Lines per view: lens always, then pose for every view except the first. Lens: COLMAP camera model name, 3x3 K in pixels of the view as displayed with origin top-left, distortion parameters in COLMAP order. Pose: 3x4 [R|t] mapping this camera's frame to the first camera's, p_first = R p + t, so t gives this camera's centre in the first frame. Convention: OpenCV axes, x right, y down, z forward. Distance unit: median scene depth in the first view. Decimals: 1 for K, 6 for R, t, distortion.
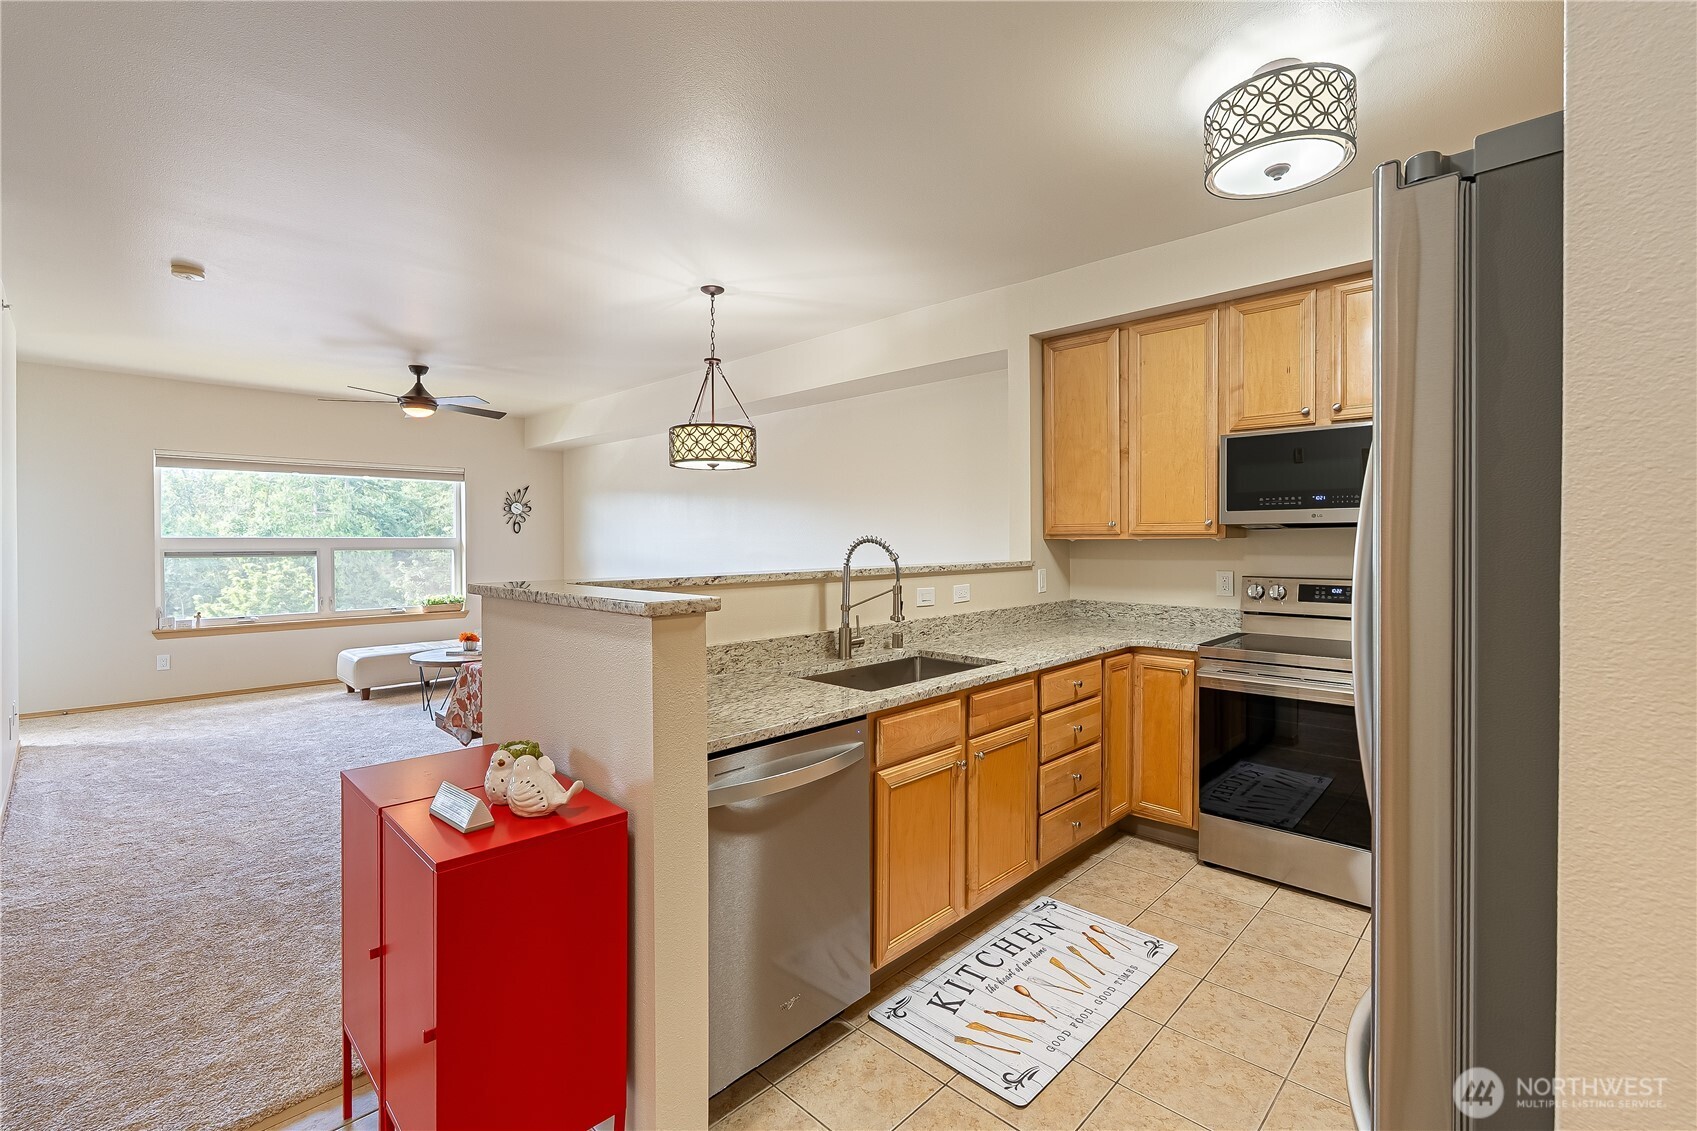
lens RADIAL K [[751.3, 0, 841.8], [0, 751.3, 544.5], [0, 0, 1]] dist [-0.000741, 0.000134]
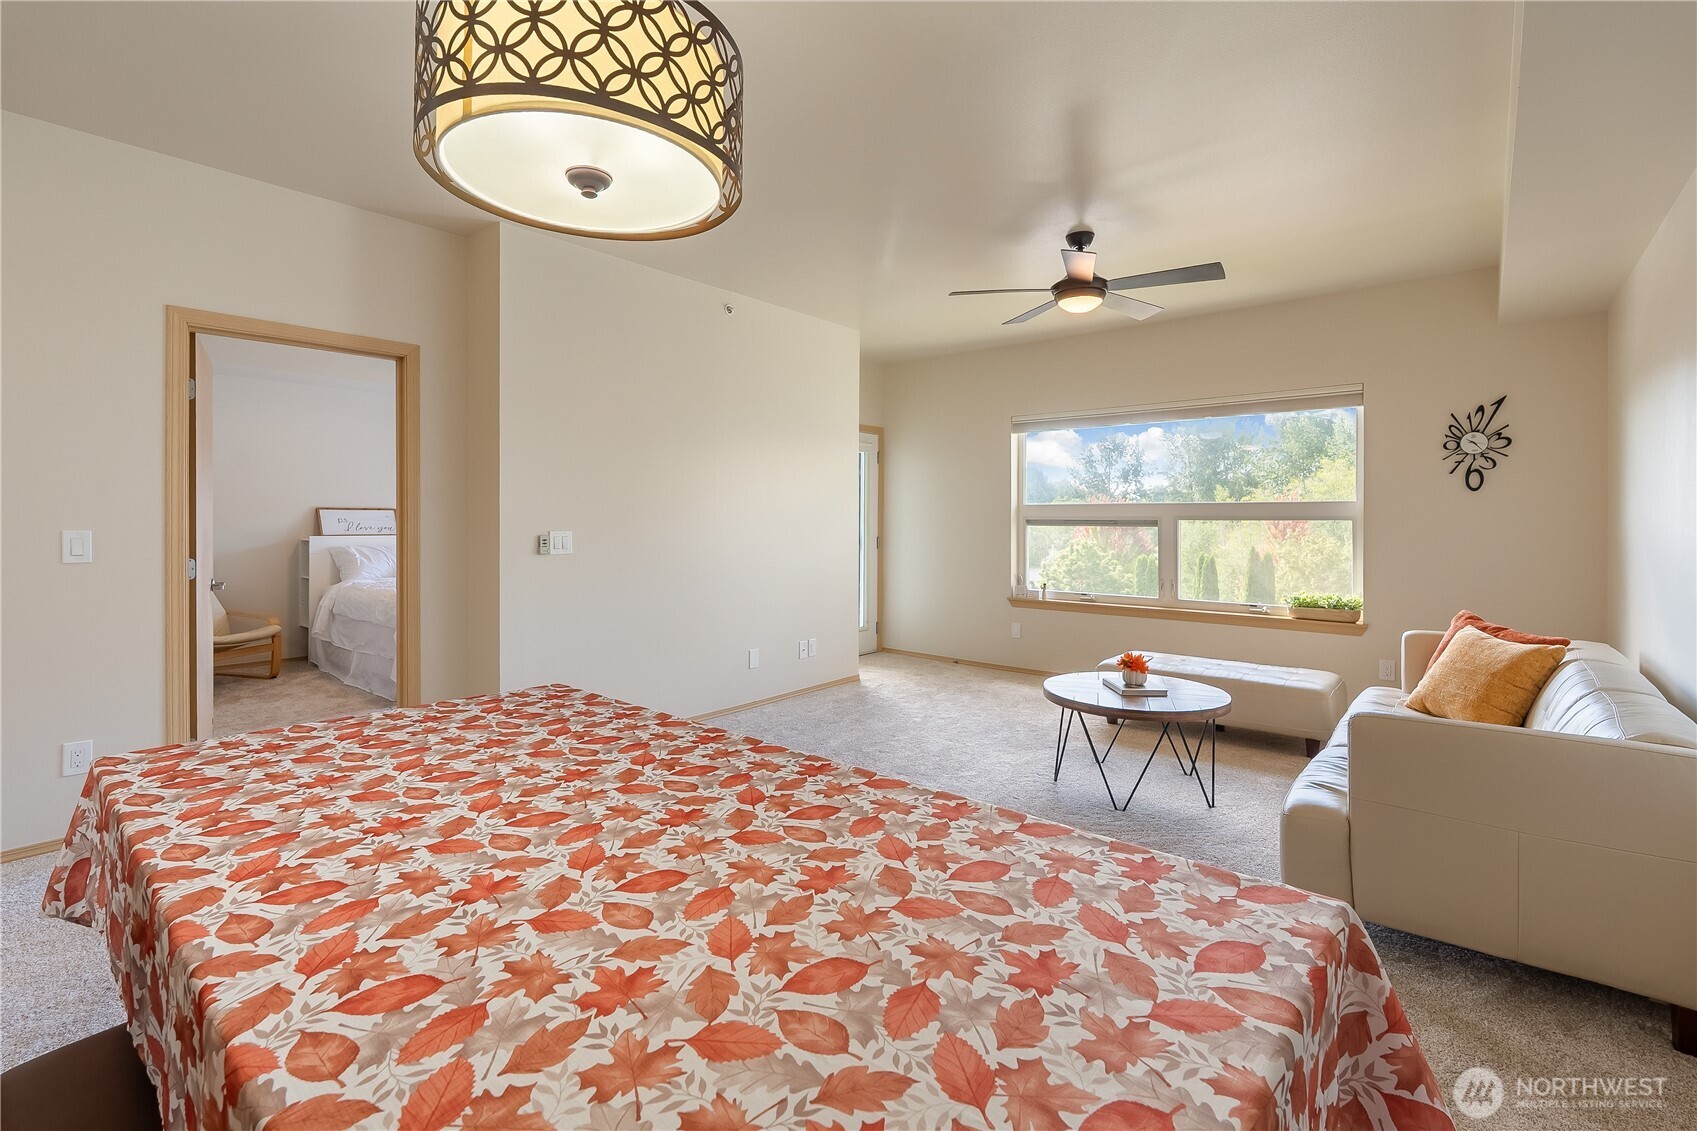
lens RADIAL K [[766.4, 0, 843.4], [0, 766.4, 521.4], [0, 0, 1]] dist [0.001362, -0.000005]
pose [[0.079233, 0.003568, -0.996850, 0.147306], [-0.010087, 0.999945, 0.002777, 0.021759], [0.996805, 0.009835, 0.079265, 1.197423]]
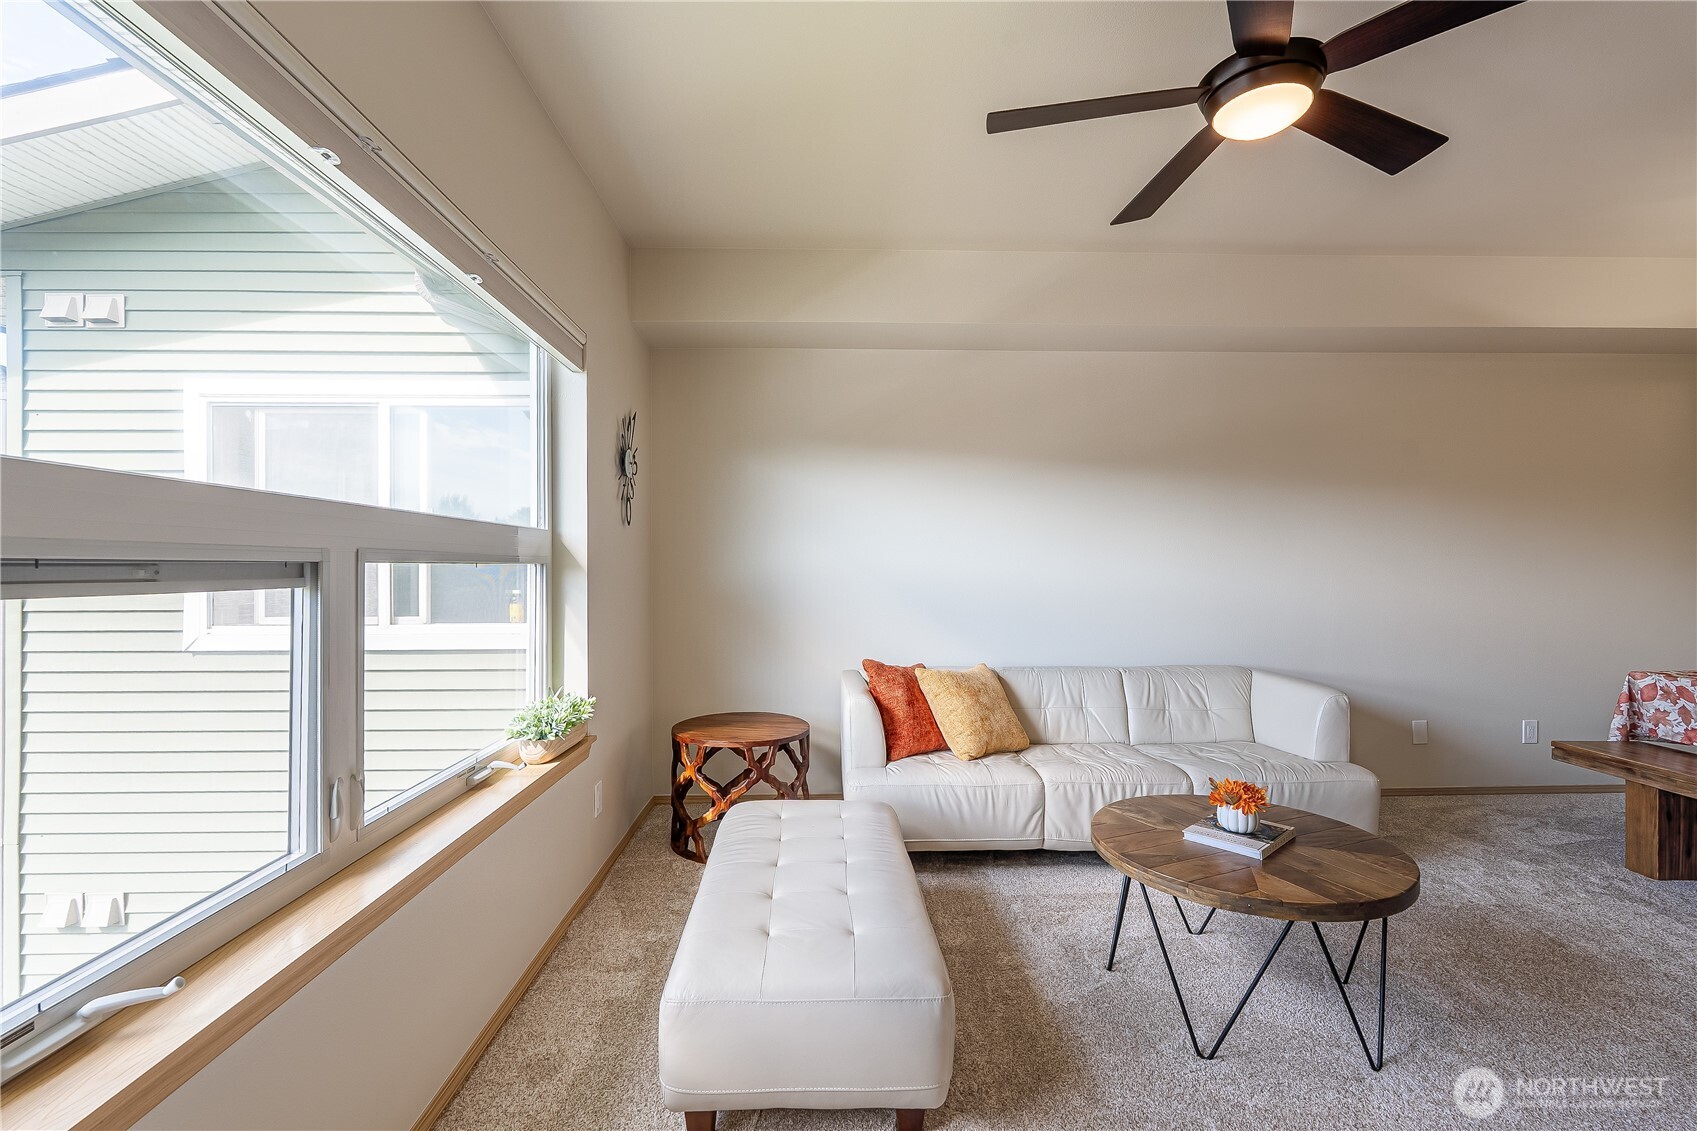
lens RADIAL K [[741.1, 0, 840.7], [0, 741.1, 560.4], [0, 0, 1]] dist [-0.000539, 0.000149]
pose [[0.696111, 0.003714, 0.717924, -1.468151], [0.006506, 0.999913, -0.011481, 0.020252], [-0.717905, 0.012663, 0.696026, 1.463800]]
